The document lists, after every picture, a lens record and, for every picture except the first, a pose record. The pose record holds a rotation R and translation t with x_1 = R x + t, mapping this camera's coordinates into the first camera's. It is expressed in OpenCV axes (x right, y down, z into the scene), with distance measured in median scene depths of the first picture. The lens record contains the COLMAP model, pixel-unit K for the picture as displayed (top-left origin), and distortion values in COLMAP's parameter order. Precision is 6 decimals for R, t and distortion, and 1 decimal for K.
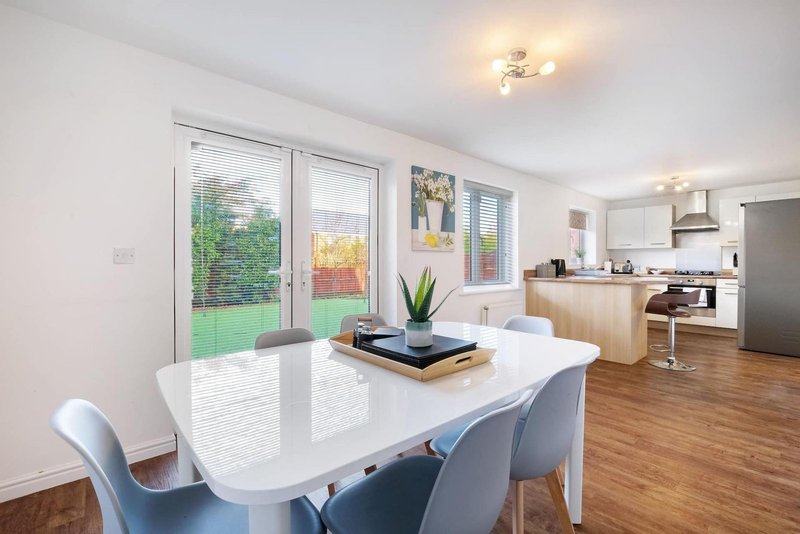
lens RADIAL K [[351.1, 0, 398.6], [0, 351.1, 264.7], [0, 0, 1]] dist [-0.008572, 0.001773]
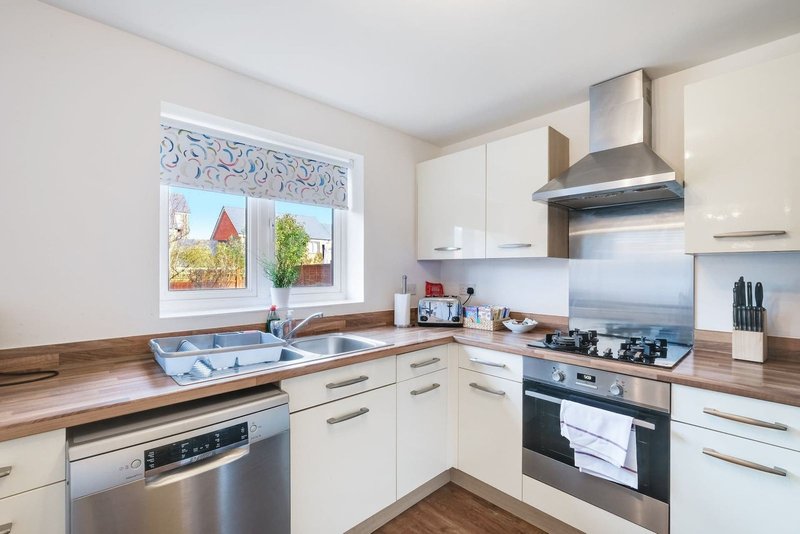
lens RADIAL K [[351.1, 0, 403.4], [0, 351.1, 270.7], [0, 0, 1]] dist [-0.008572, 0.001773]
pose [[0.998950, -0.001069, 0.045805, 0.680264], [0.001246, 0.999992, -0.003851, -0.037869], [-0.045800, 0.003905, 0.998943, 0.730722]]
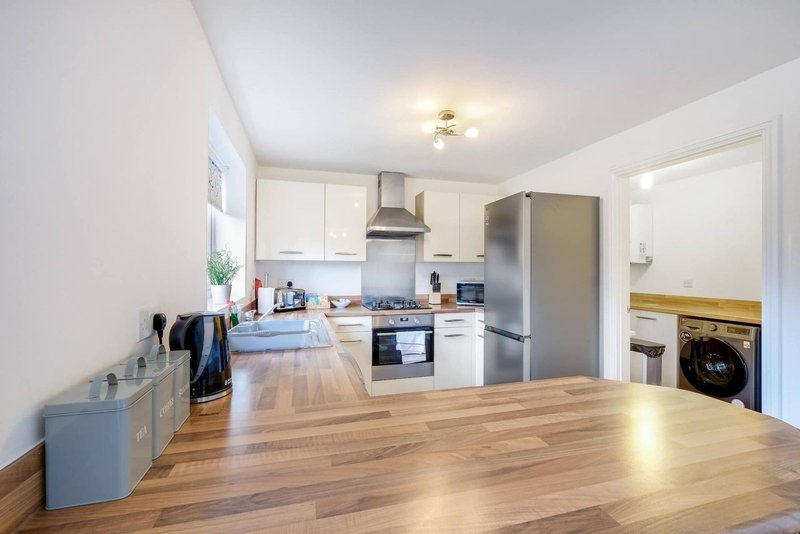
lens RADIAL K [[351.1, 0, 403.2], [0, 351.1, 264.9], [0, 0, 1]] dist [-0.008572, 0.001773]
pose [[0.419173, 0.008985, 0.907862, 0.303036], [0.002593, 0.999935, -0.011094, -0.039025], [-0.907903, 0.007004, 0.419122, 0.755817]]
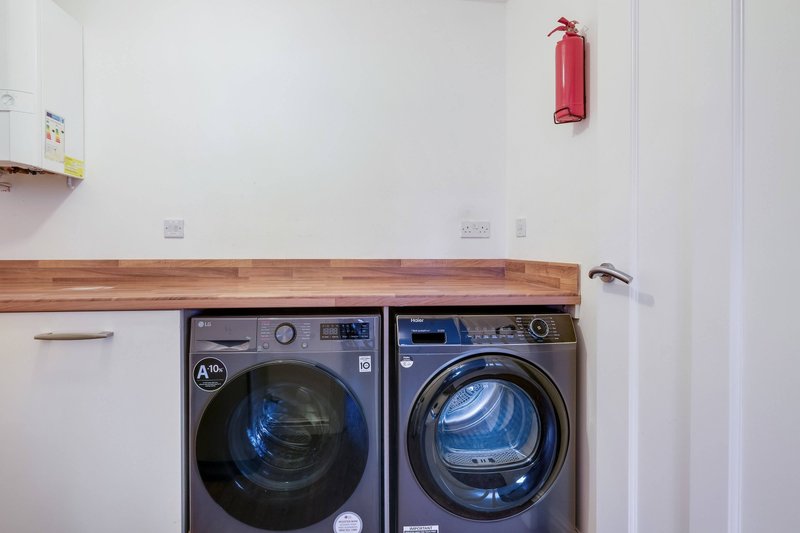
lens RADIAL K [[351.1, 0, 376.3], [0, 351.1, 250.9], [0, 0, 1]] dist [-0.008572, 0.001773]
pose [[-0.801532, -0.004414, 0.597936, 0.838674], [0.004319, 0.999904, 0.013171, 0.005444], [-0.597936, 0.013139, -0.801436, 0.671914]]
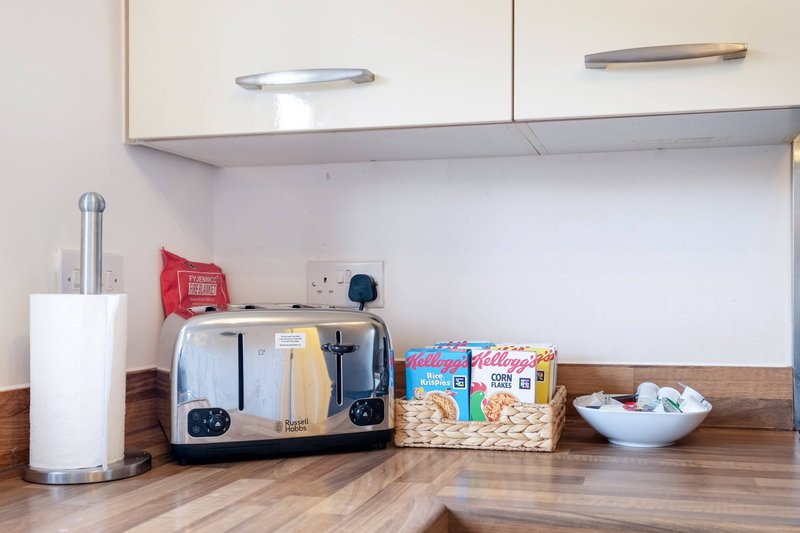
lens RADIAL K [[810.8, 0, 407.4], [0, 810.8, 271.3], [0, 0, 1]] dist [0.008261, 0.000000]
pose [[0.838216, 0.009840, 0.545249, 0.661070], [0.007082, 0.999556, -0.028926, -0.009753], [-0.545292, 0.028108, 0.837775, 0.976149]]
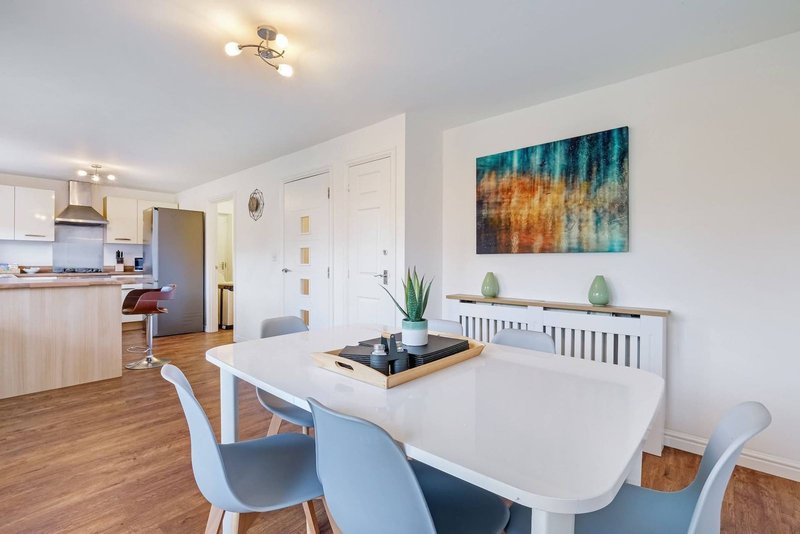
lens RADIAL K [[381.3, 0, 408.4], [0, 381.3, 263.5], [0, 0, 1]] dist [-0.004810, 0.001596]
pose [[-0.119190, -0.005511, 0.992856, -0.255573], [-0.001120, 0.999985, 0.005416, -0.001338], [-0.992871, -0.000467, -0.119194, 0.276340]]
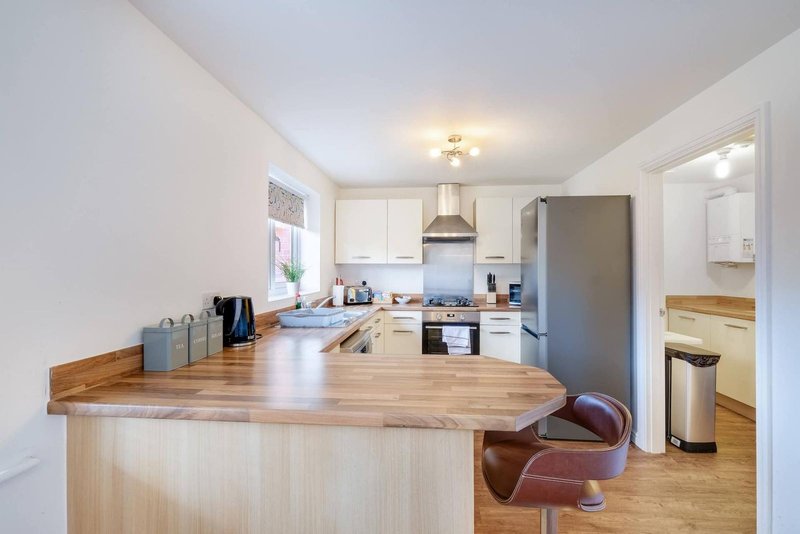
lens RADIAL K [[351.1, 0, 401.5], [0, 351.1, 266.5], [0, 0, 1]] dist [-0.008572, 0.001773]
pose [[0.717829, 0.004430, 0.696205, 0.310652], [0.005318, 0.999916, -0.011846, -0.038803], [-0.696199, 0.012206, 0.717745, 0.590587]]
